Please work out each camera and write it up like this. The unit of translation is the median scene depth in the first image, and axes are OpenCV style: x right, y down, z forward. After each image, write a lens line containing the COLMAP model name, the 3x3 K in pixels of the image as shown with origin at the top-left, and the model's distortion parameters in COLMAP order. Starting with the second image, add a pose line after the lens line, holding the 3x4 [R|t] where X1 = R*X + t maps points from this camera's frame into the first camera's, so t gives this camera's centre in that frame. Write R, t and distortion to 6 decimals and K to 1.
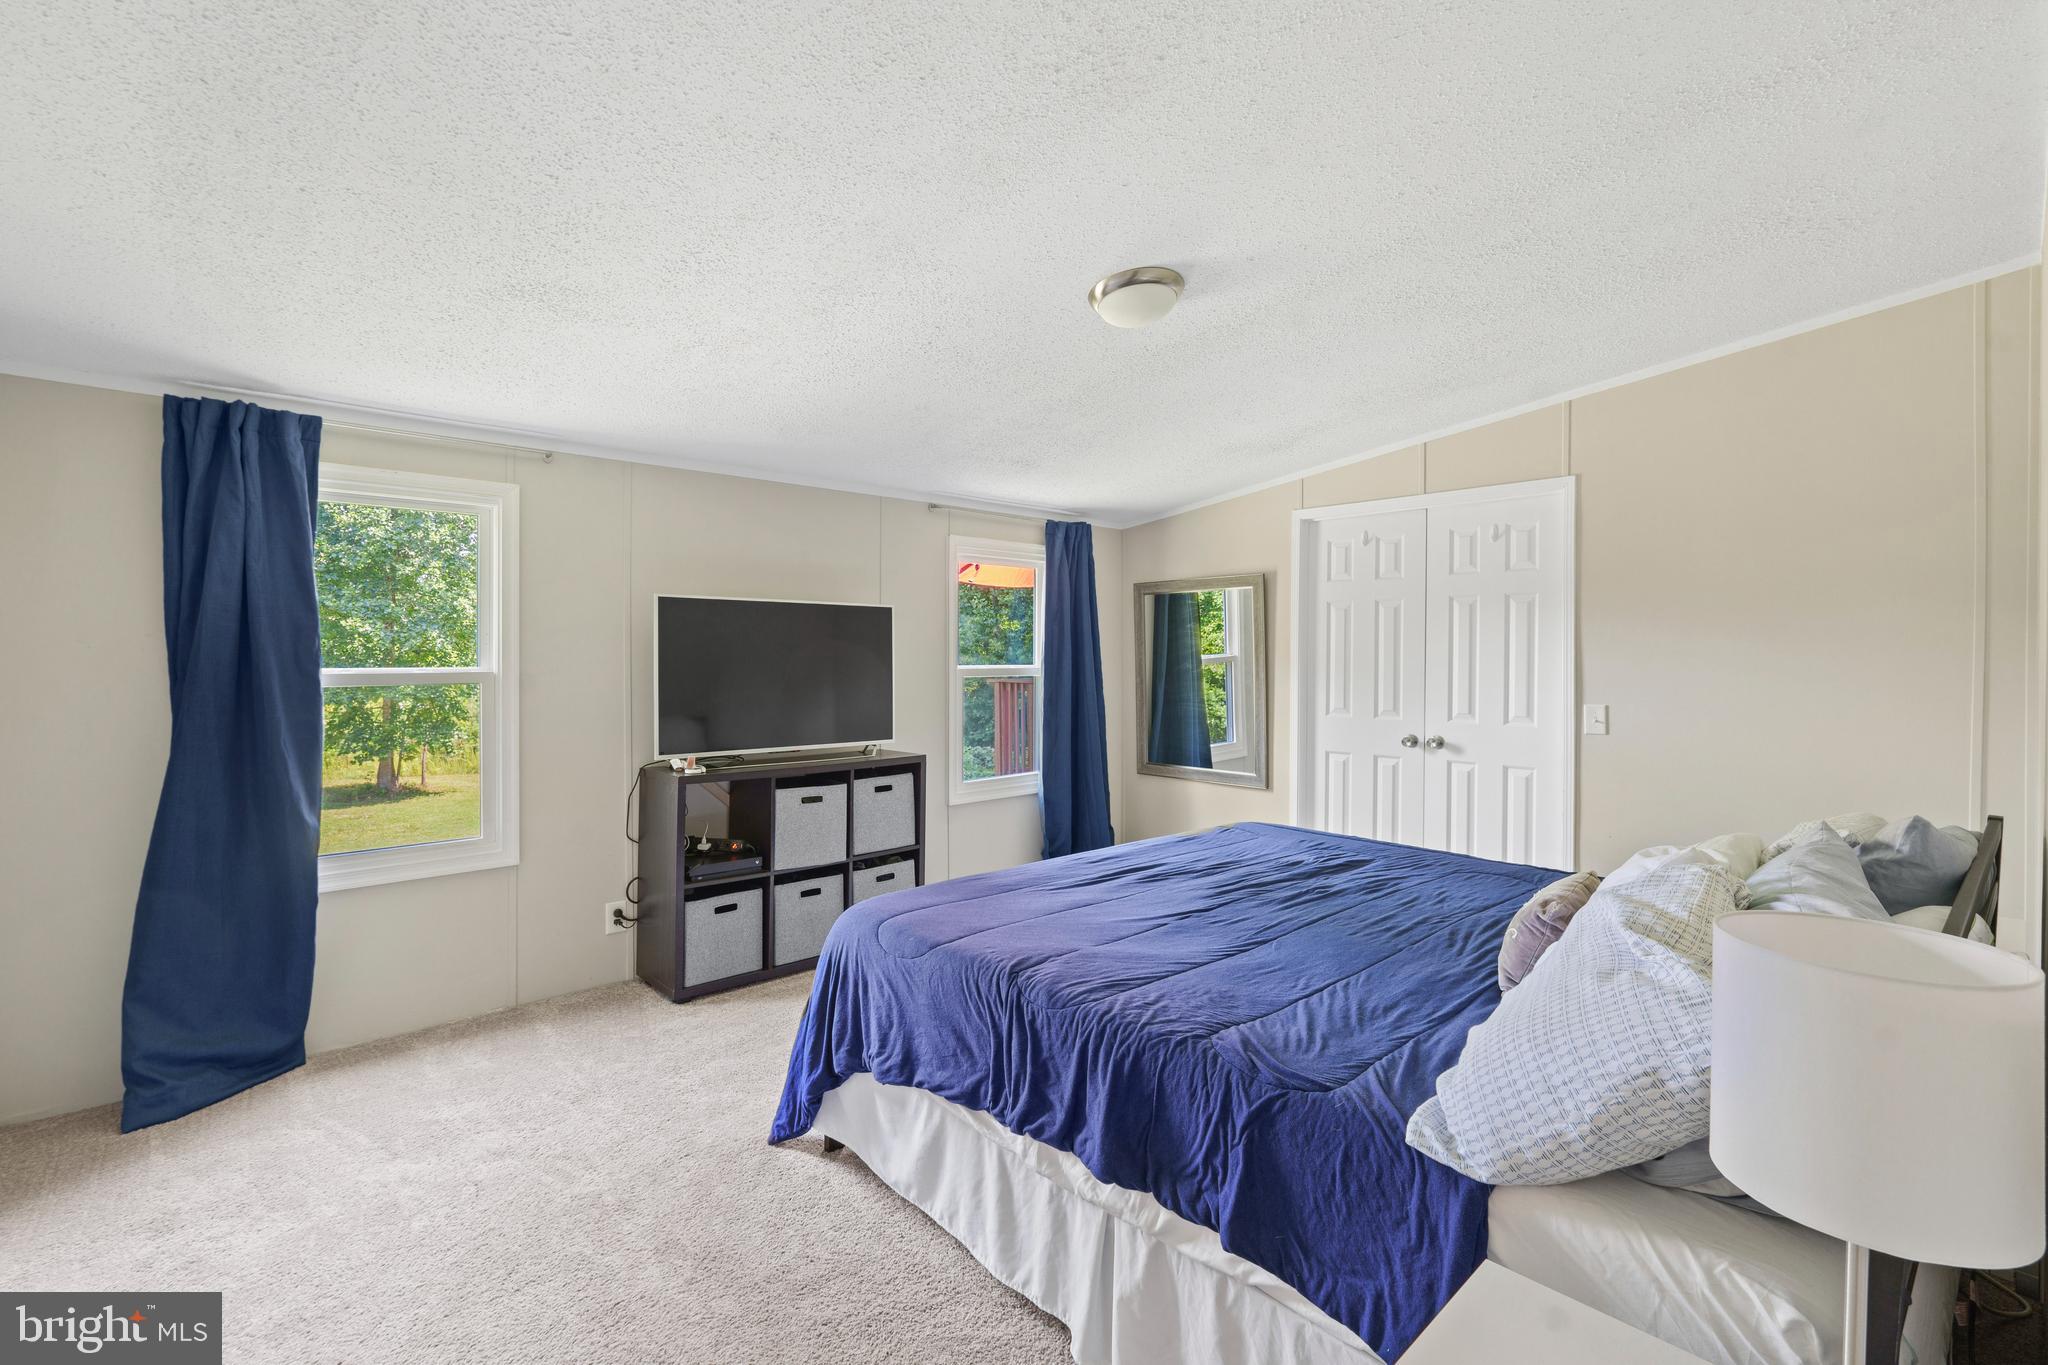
lens RADIAL K [[931.7, 0, 1042.2], [0, 931.7, 681.3], [0, 0, 1]] dist [-0.001970, -0.000540]
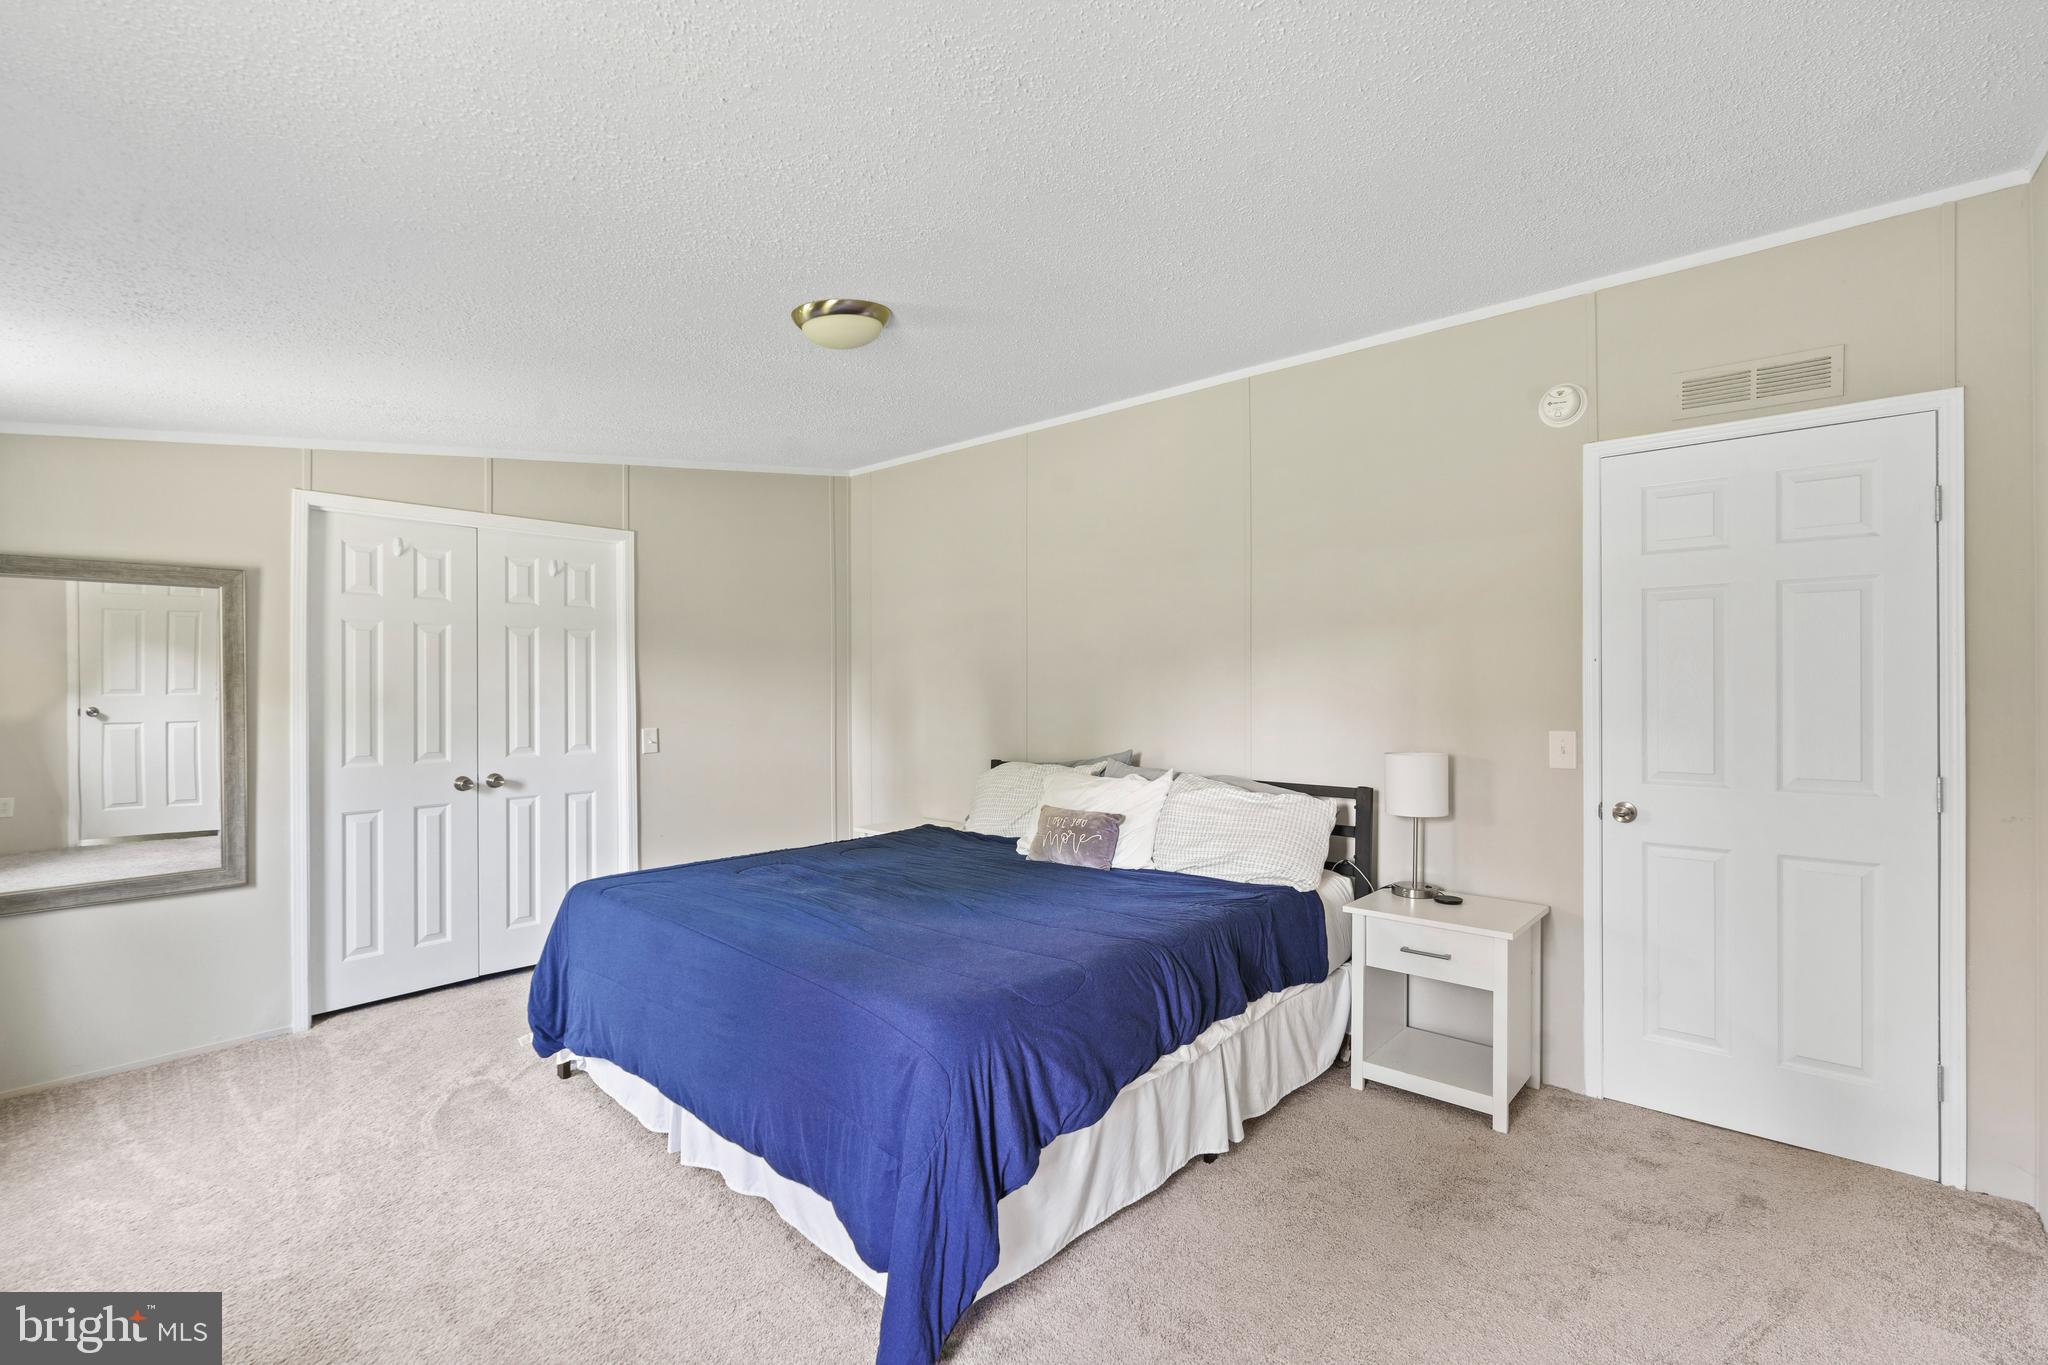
lens RADIAL K [[931.7, 0, 1028.1], [0, 931.7, 680.7], [0, 0, 1]] dist [-0.001970, -0.000540]
pose [[-0.106372, -0.000516, 0.994326, -0.560043], [0.031216, 0.999505, 0.003858, -0.021522], [-0.993836, 0.031450, -0.106303, 0.565231]]
